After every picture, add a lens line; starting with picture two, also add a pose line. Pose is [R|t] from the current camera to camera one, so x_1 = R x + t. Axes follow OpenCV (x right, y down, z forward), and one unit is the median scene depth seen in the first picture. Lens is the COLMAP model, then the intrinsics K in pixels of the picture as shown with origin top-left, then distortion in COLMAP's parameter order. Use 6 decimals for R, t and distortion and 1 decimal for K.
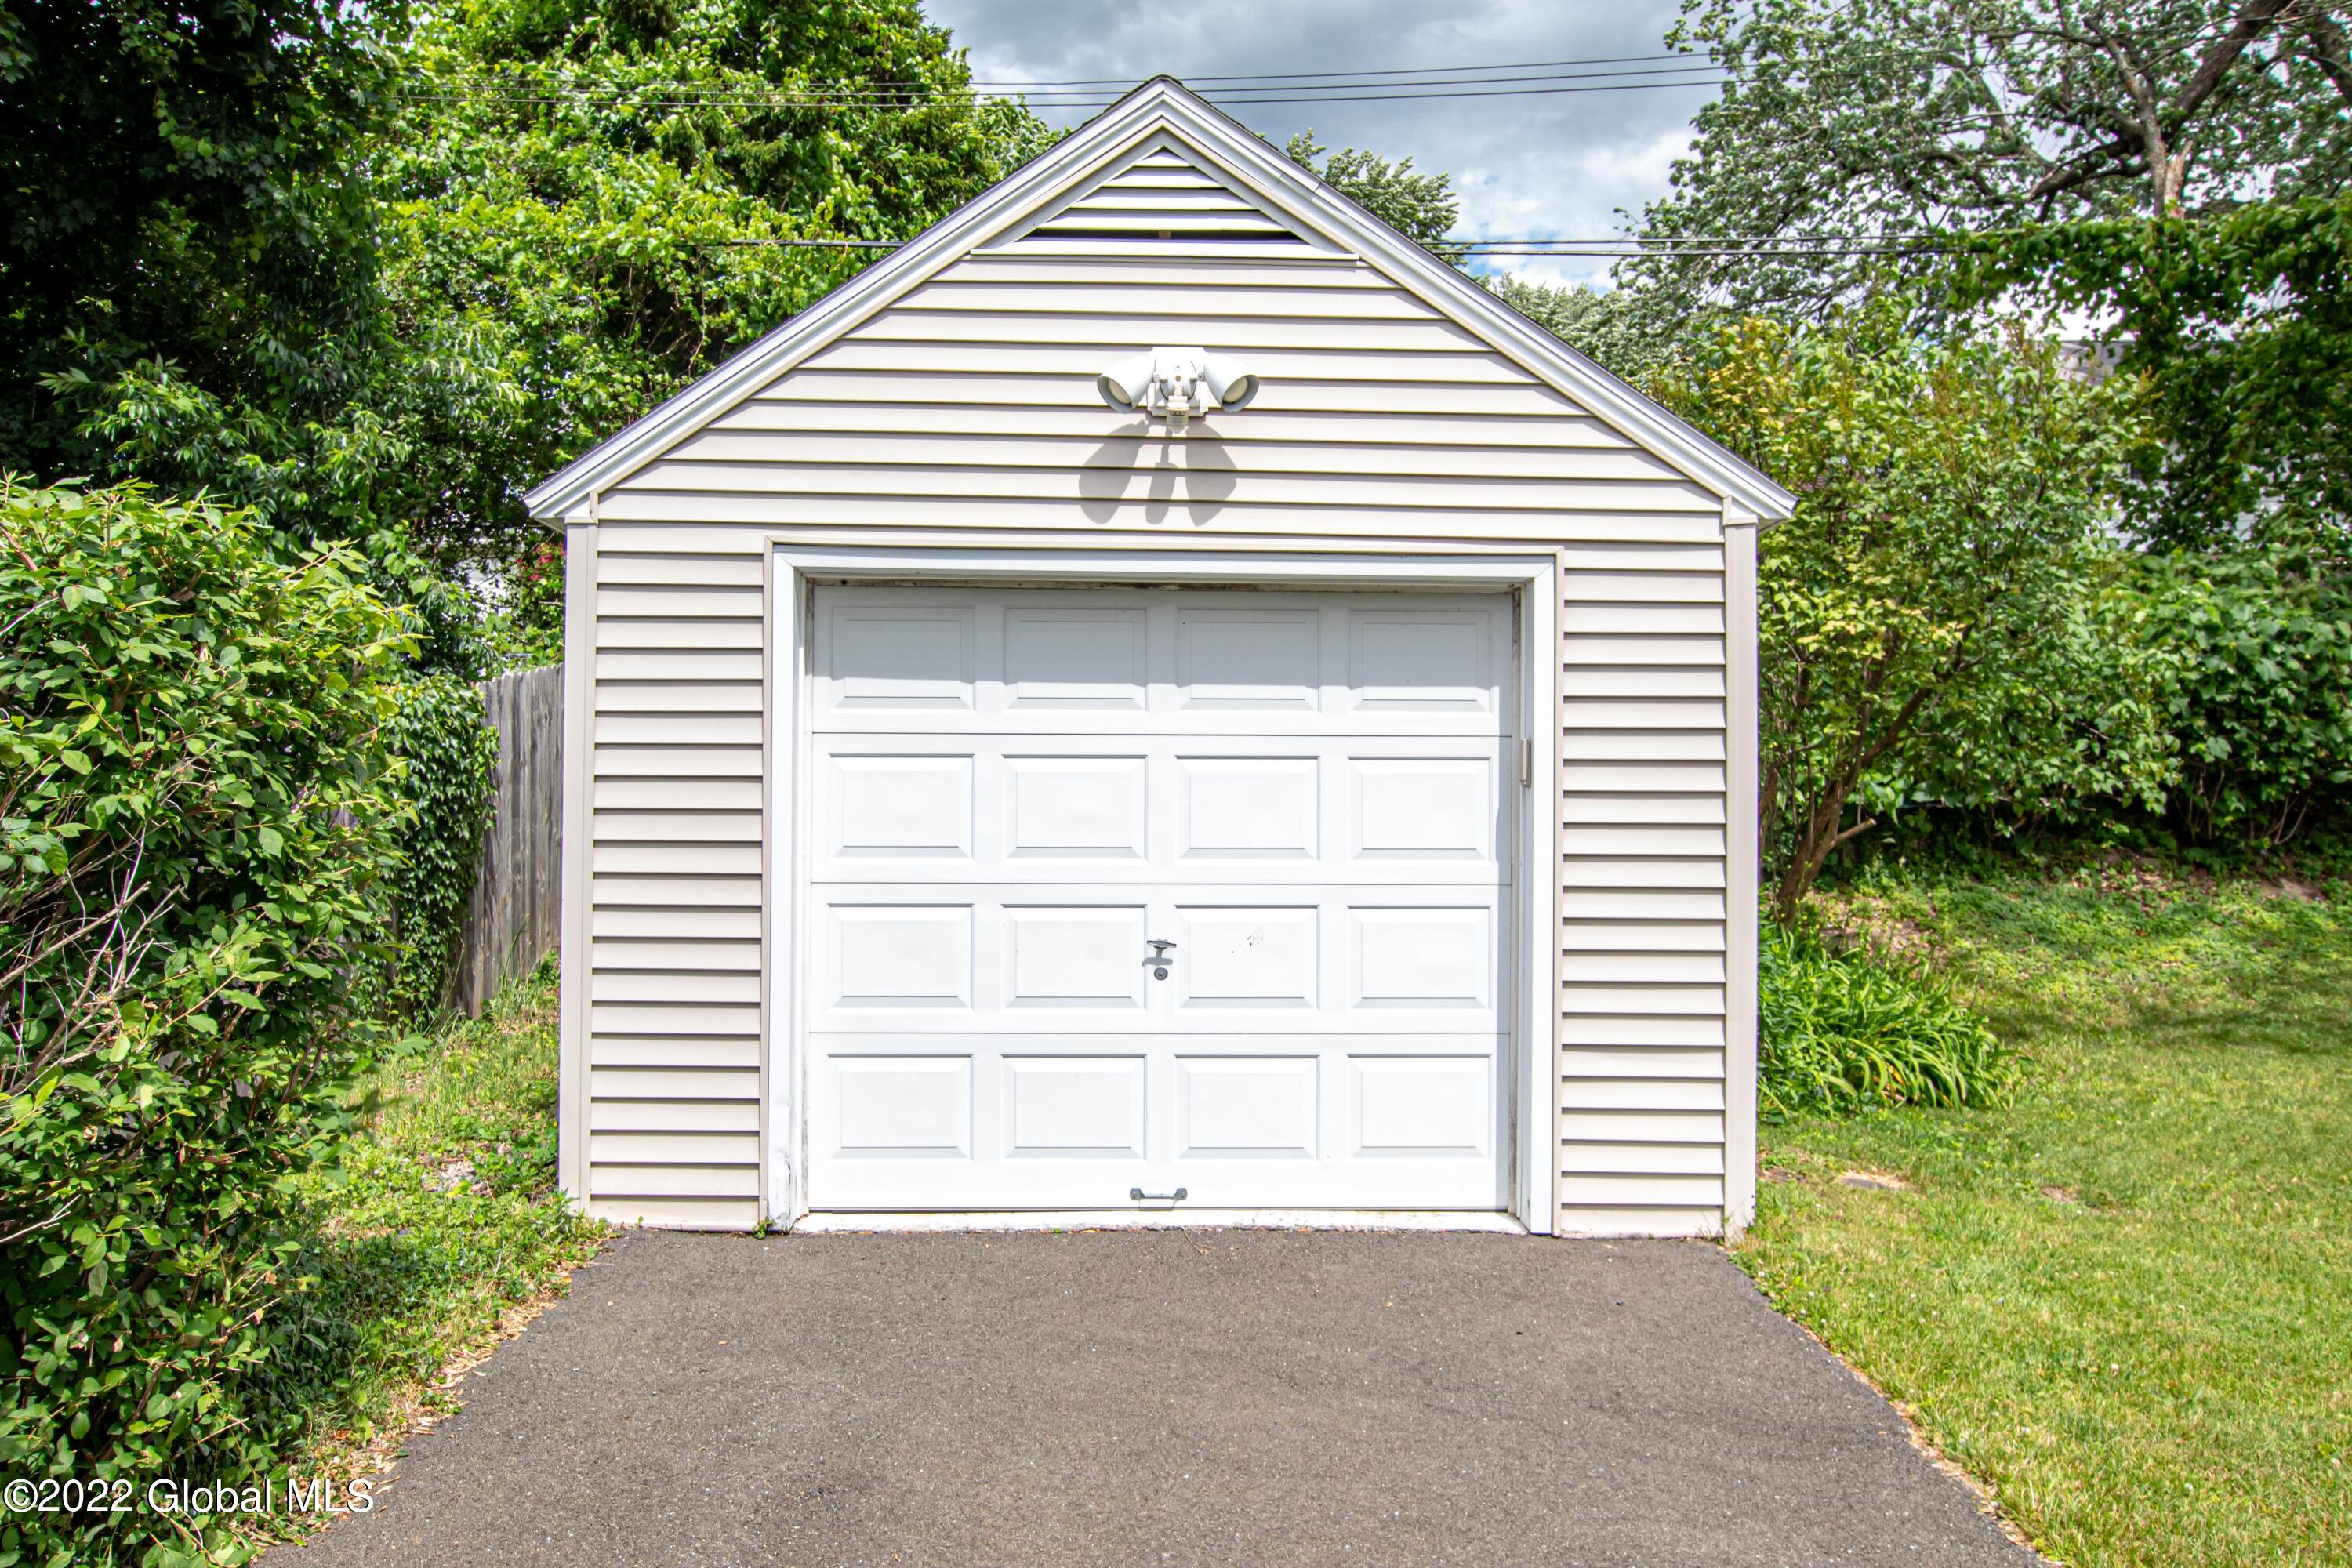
lens RADIAL K [[1727.2, 0, 1181.6], [0, 1727.2, 779.3], [0, 0, 1]] dist [0.009236, 0.006739]
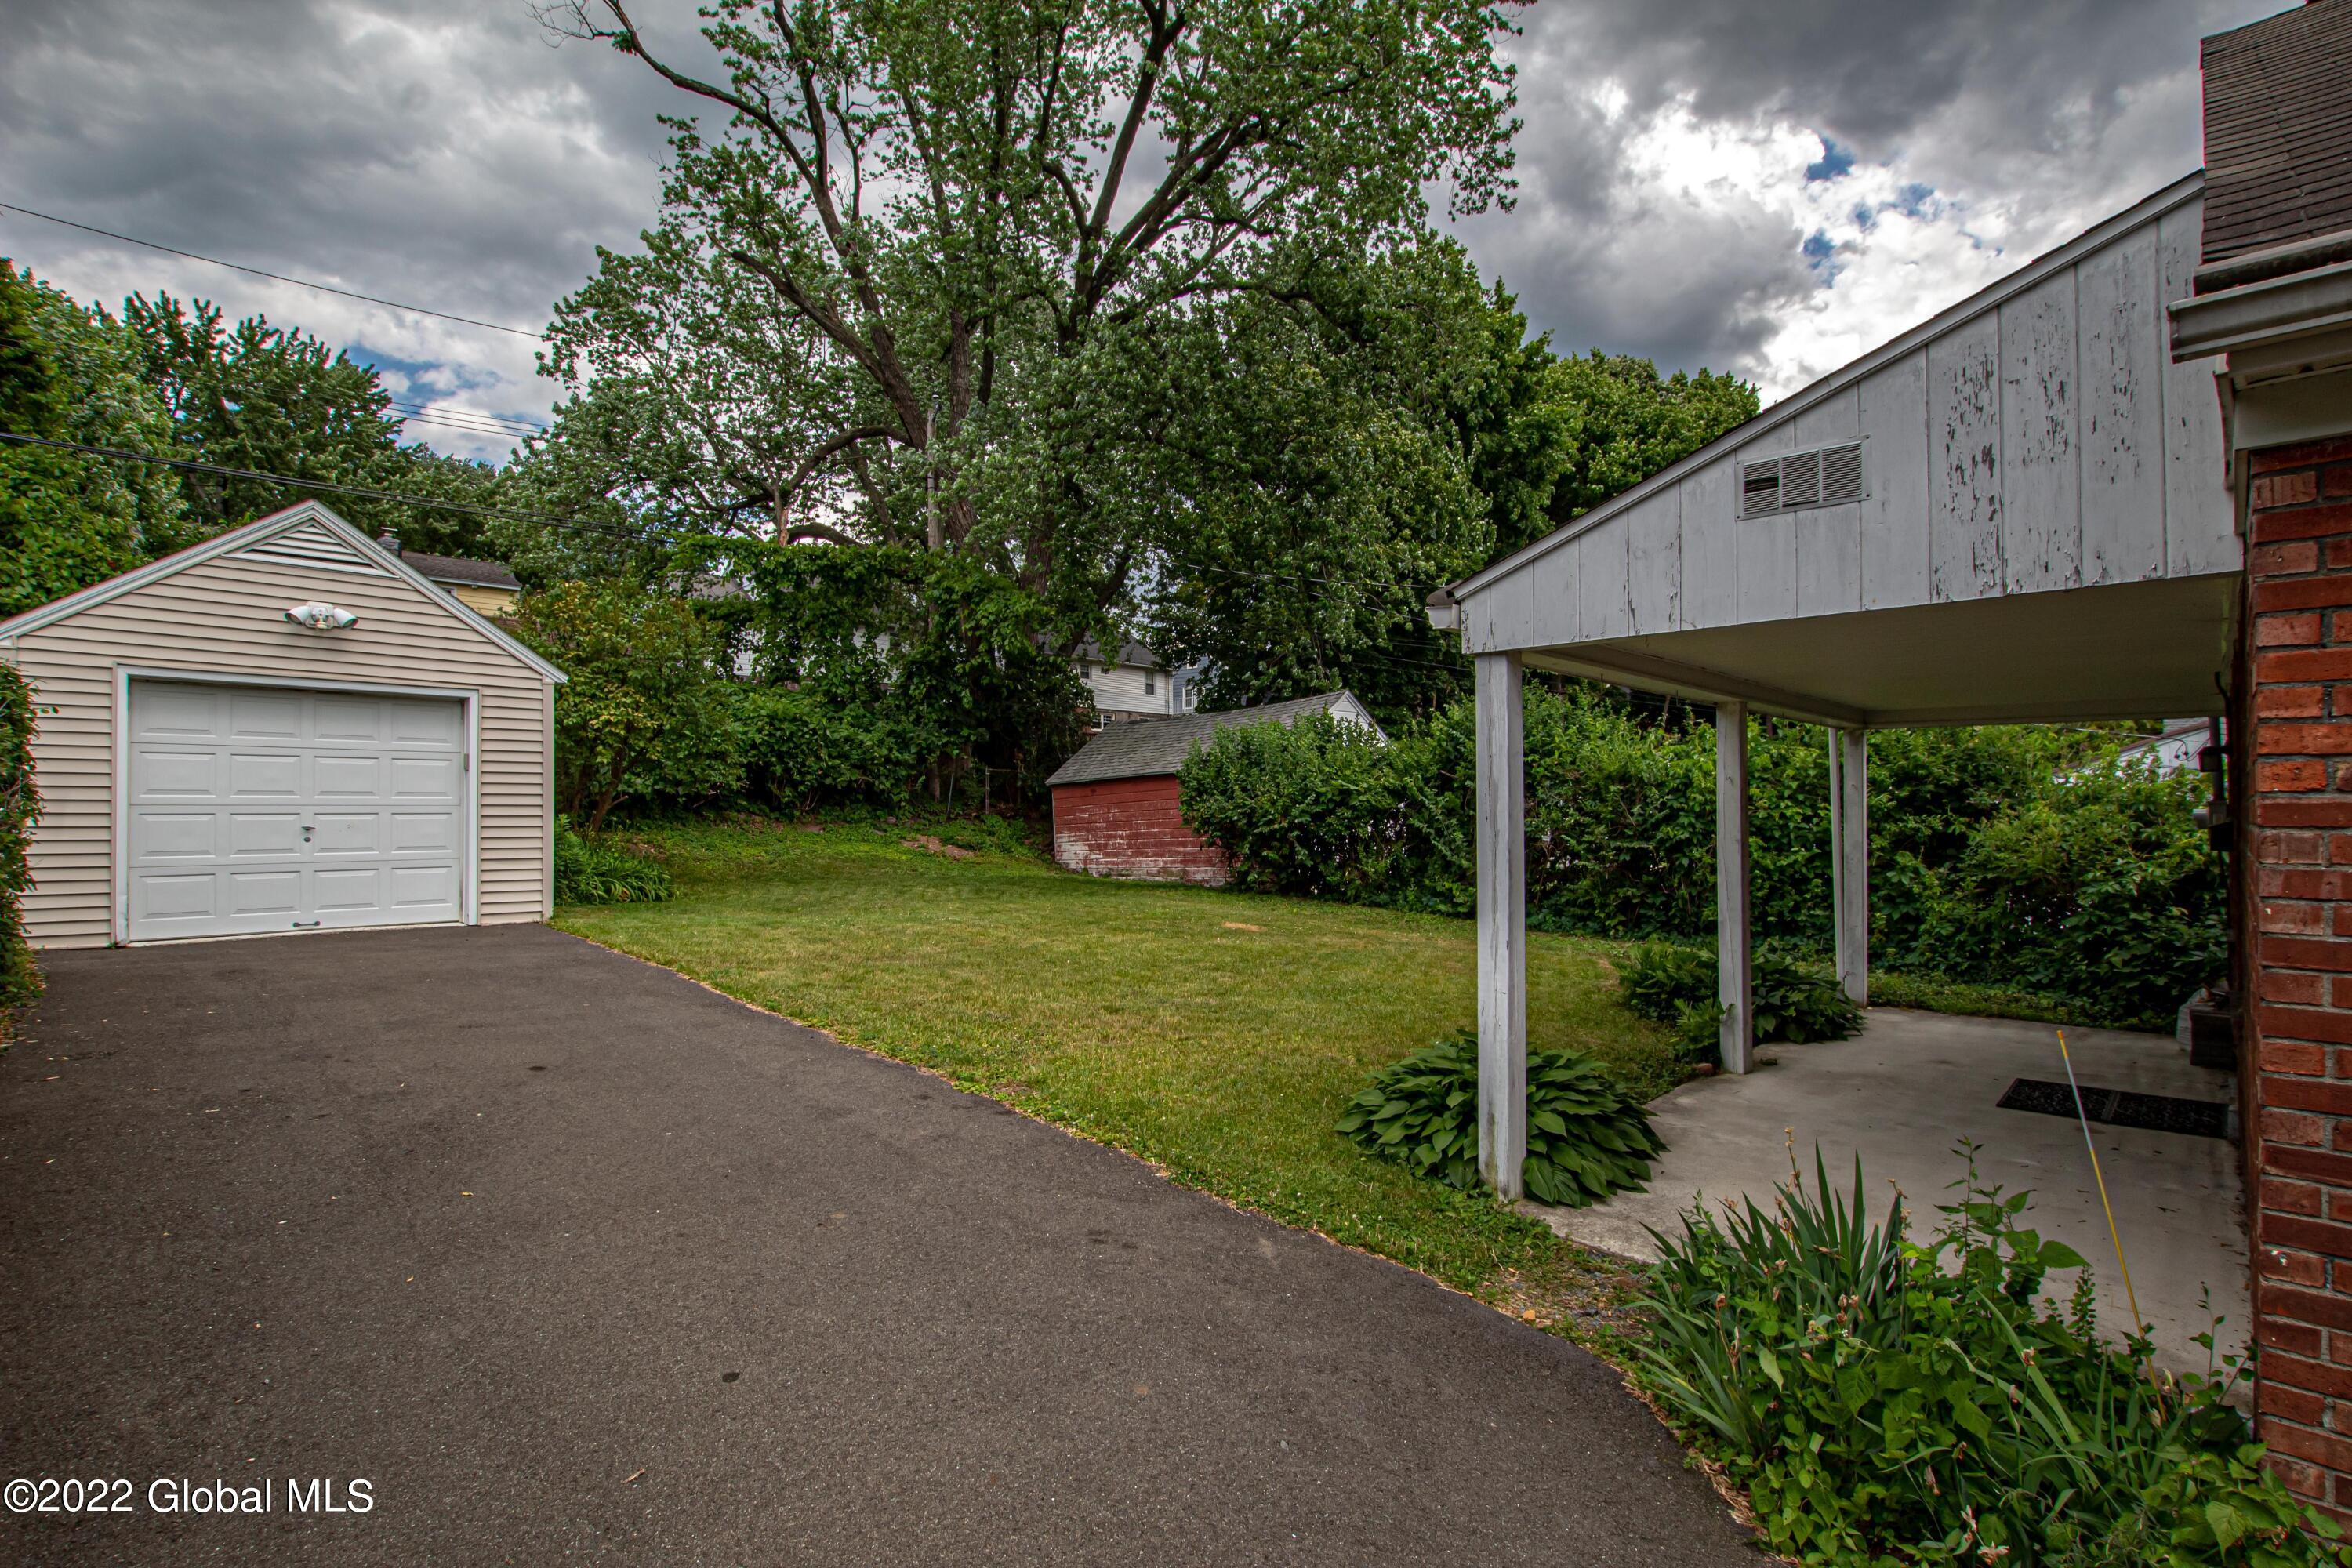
lens RADIAL K [[1093.2, 0, 1173.6], [0, 1093.2, 797.8], [0, 0, 1]] dist [-0.036202, 0.007413]
pose [[0.700498, -0.000034, 0.713654, -0.255665], [0.000510, 1.000000, -0.000453, 0.052006], [-0.713654, 0.000681, 0.700498, -1.084744]]
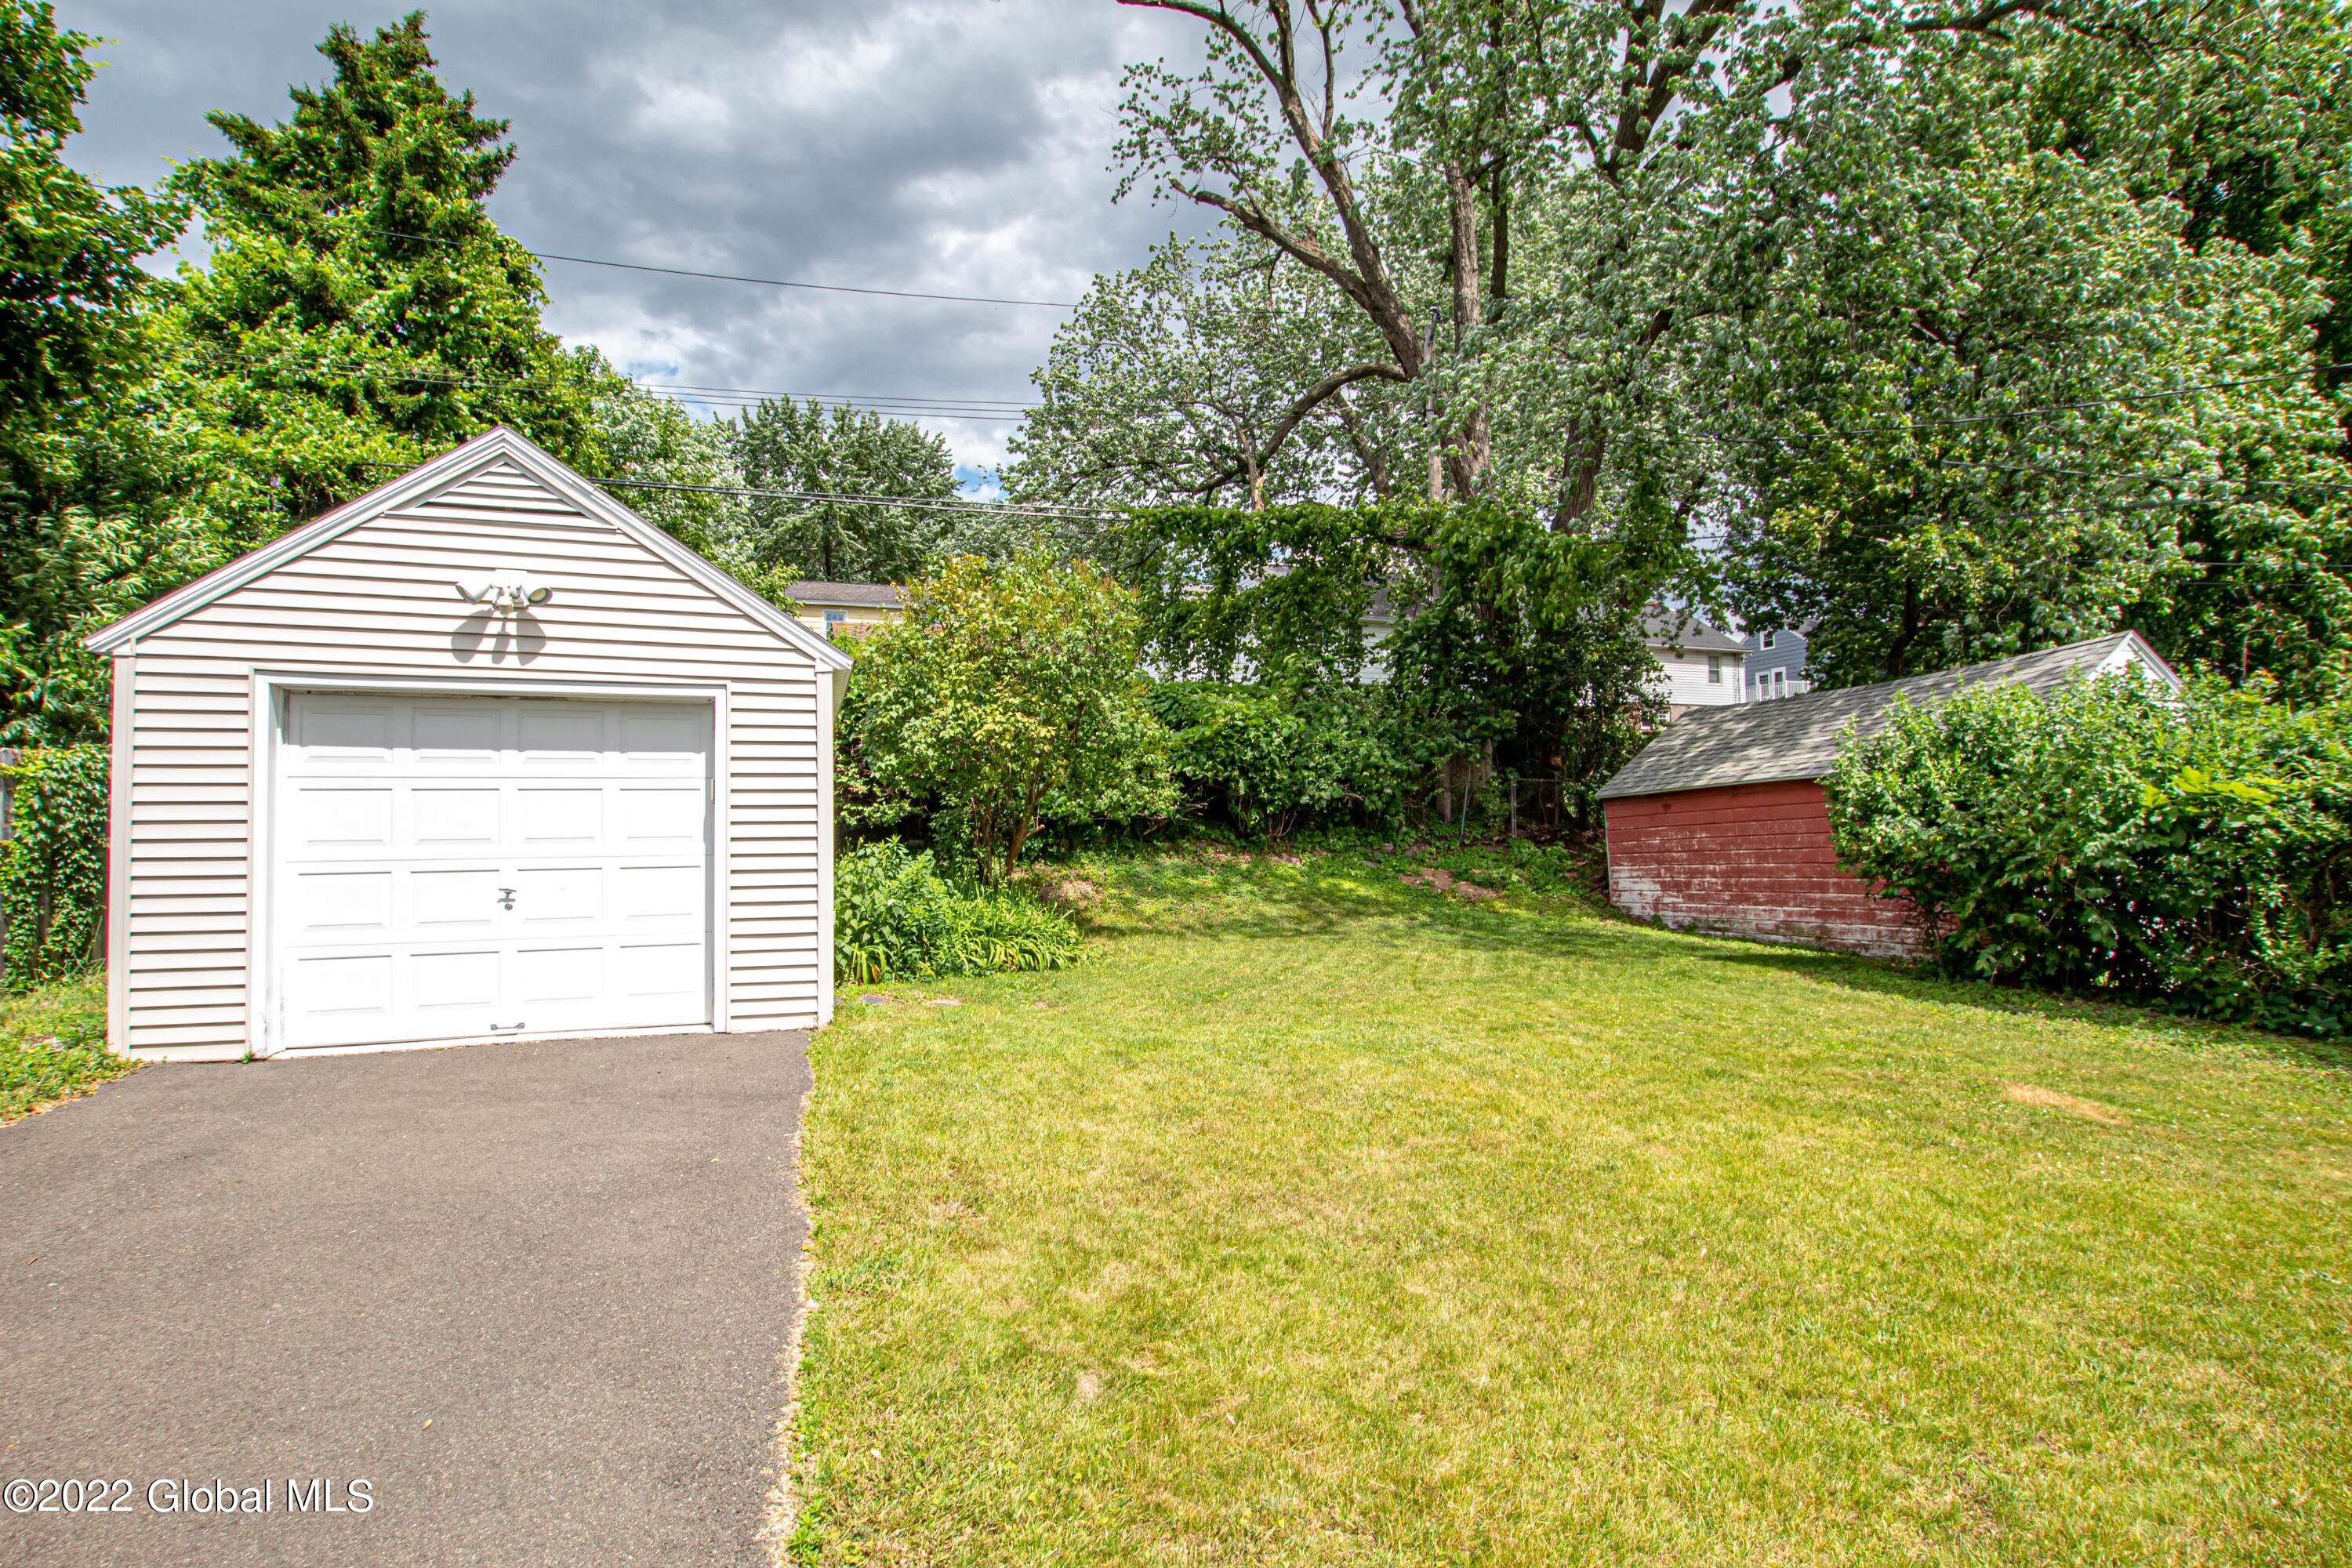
lens RADIAL K [[1093.2, 0, 1173.6], [0, 1093.2, 797.8], [0, 0, 1]] dist [-0.036202, 0.007413]
pose [[0.949433, -0.007944, 0.313869, 0.309299], [0.012204, 0.999858, -0.011608, 0.018384], [-0.313732, 0.014851, 0.949395, -0.326281]]
